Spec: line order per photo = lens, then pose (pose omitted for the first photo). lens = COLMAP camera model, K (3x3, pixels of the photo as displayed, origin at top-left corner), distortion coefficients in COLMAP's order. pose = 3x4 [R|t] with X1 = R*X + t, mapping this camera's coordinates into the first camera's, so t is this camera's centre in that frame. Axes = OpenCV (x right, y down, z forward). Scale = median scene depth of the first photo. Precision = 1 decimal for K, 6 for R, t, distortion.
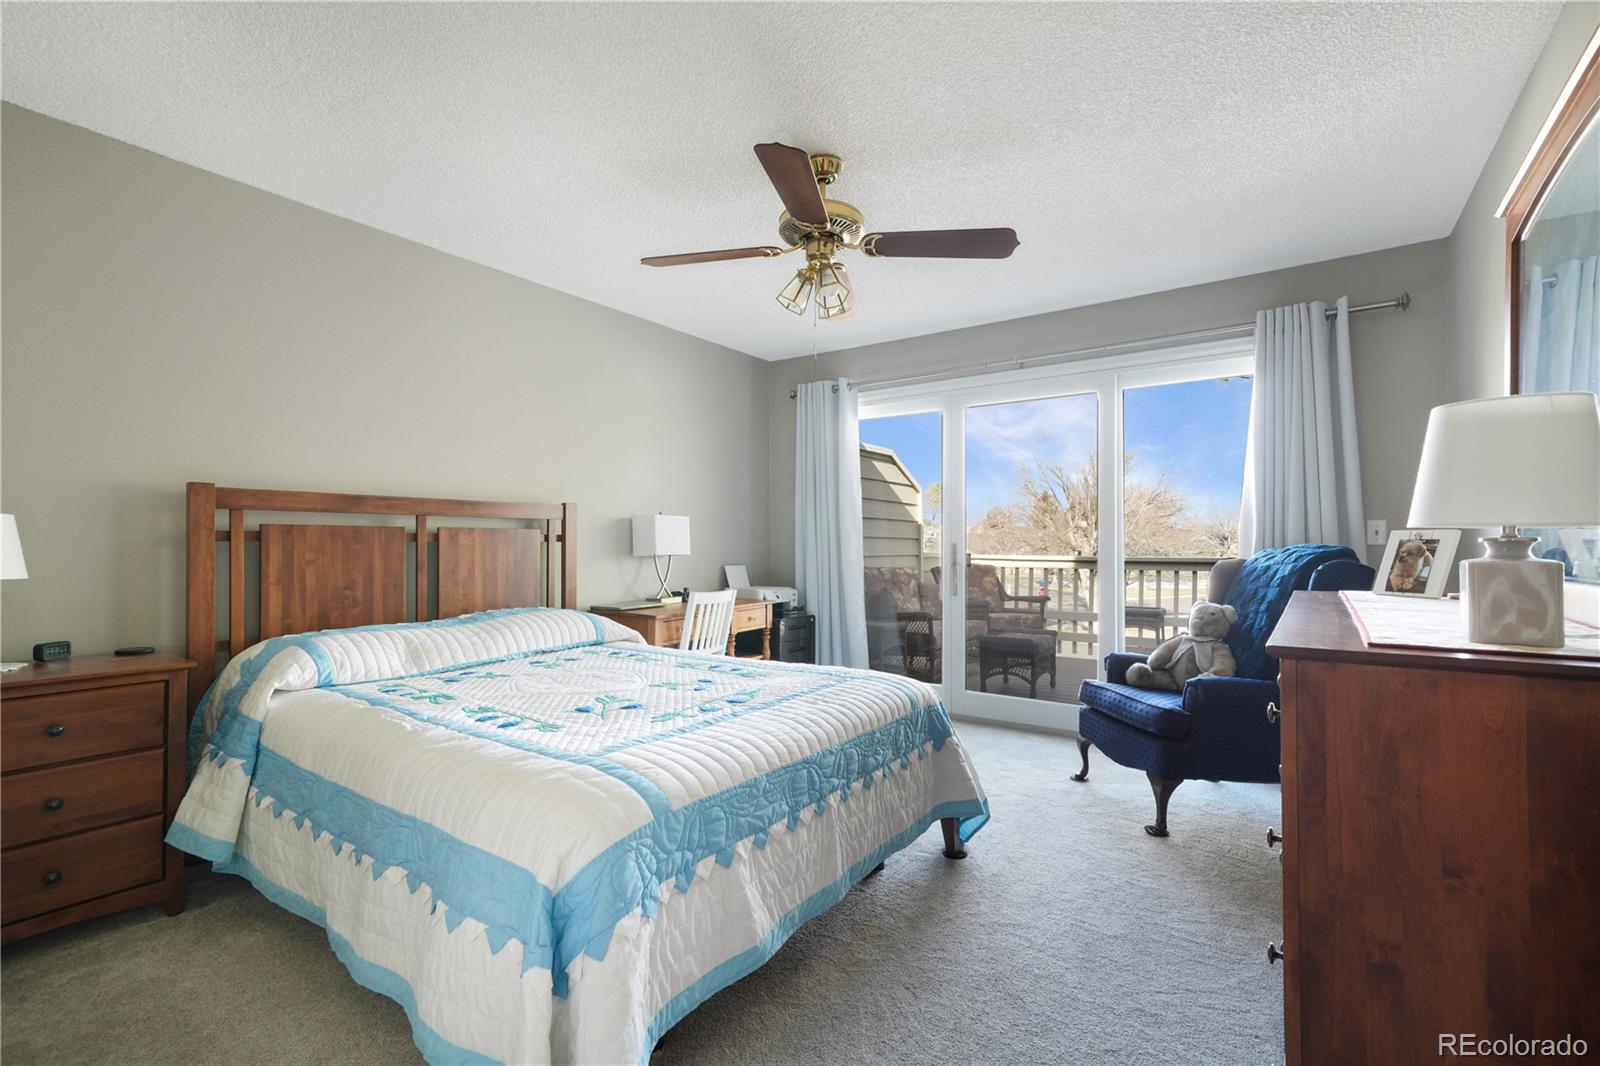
lens RADIAL K [[699.6, 0, 796.5], [0, 699.6, 540.3], [0, 0, 1]] dist [0.007141, 0.000369]
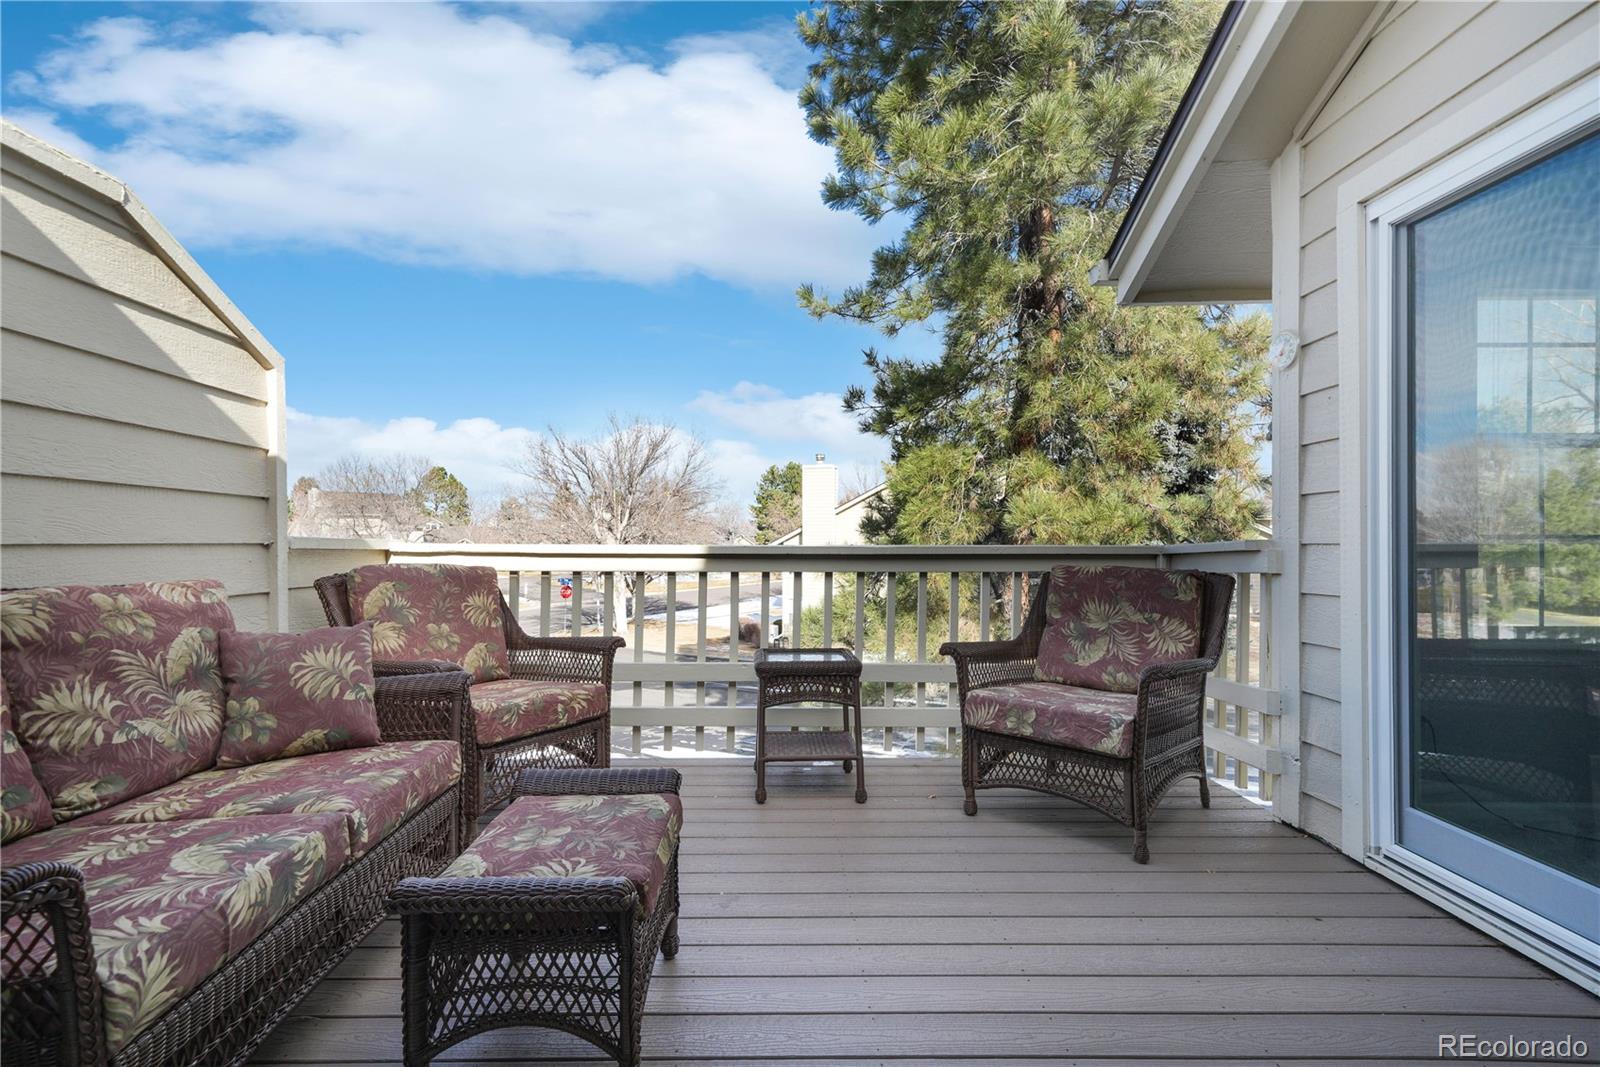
lens RADIAL K [[735.5, 0, 791.9], [0, 735.5, 538.6], [0, 0, 1]] dist [0.010319, 0.001524]
pose [[0.801368, 0.003352, 0.598162, 0.162757], [-0.006189, 0.999977, 0.002688, 0.015781], [-0.598139, -0.005856, 0.801371, 0.539844]]
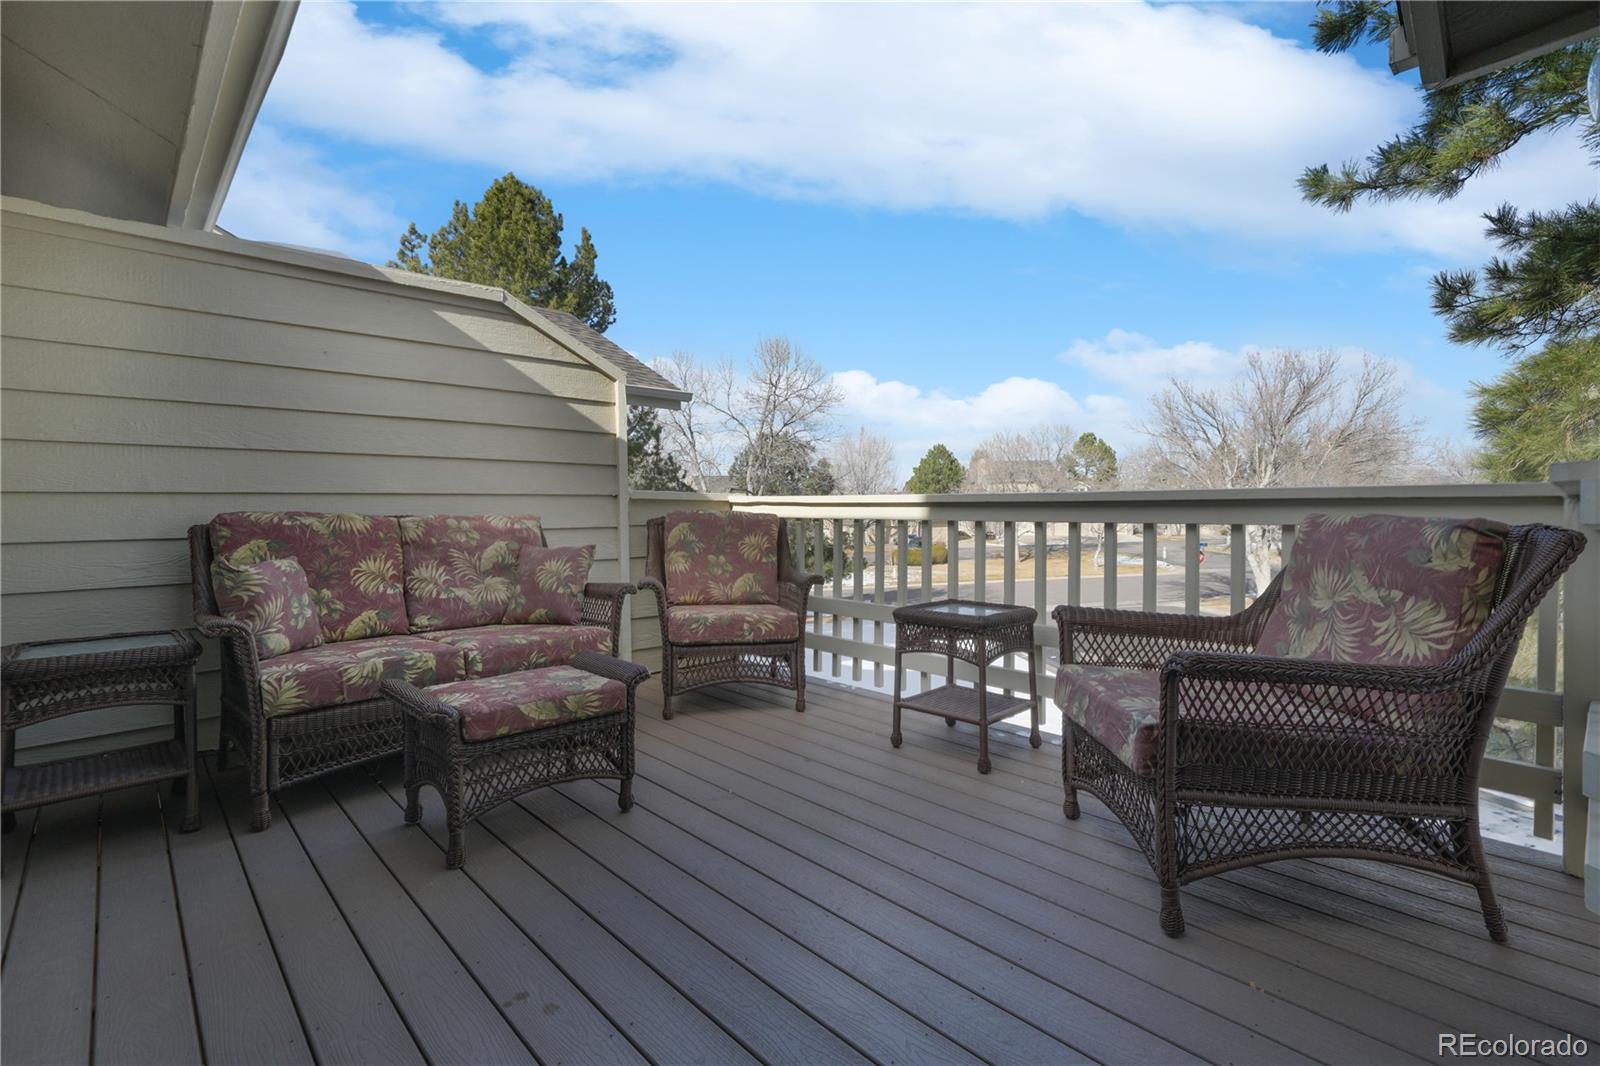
lens RADIAL K [[735.5, 0, 820.2], [0, 735.5, 506.5], [0, 0, 1]] dist [0.010319, 0.001524]
pose [[0.985194, -0.004795, -0.171377, 0.428940], [0.006463, 0.999937, 0.009178, 0.025524], [0.171322, -0.010150, 0.985163, 0.463791]]
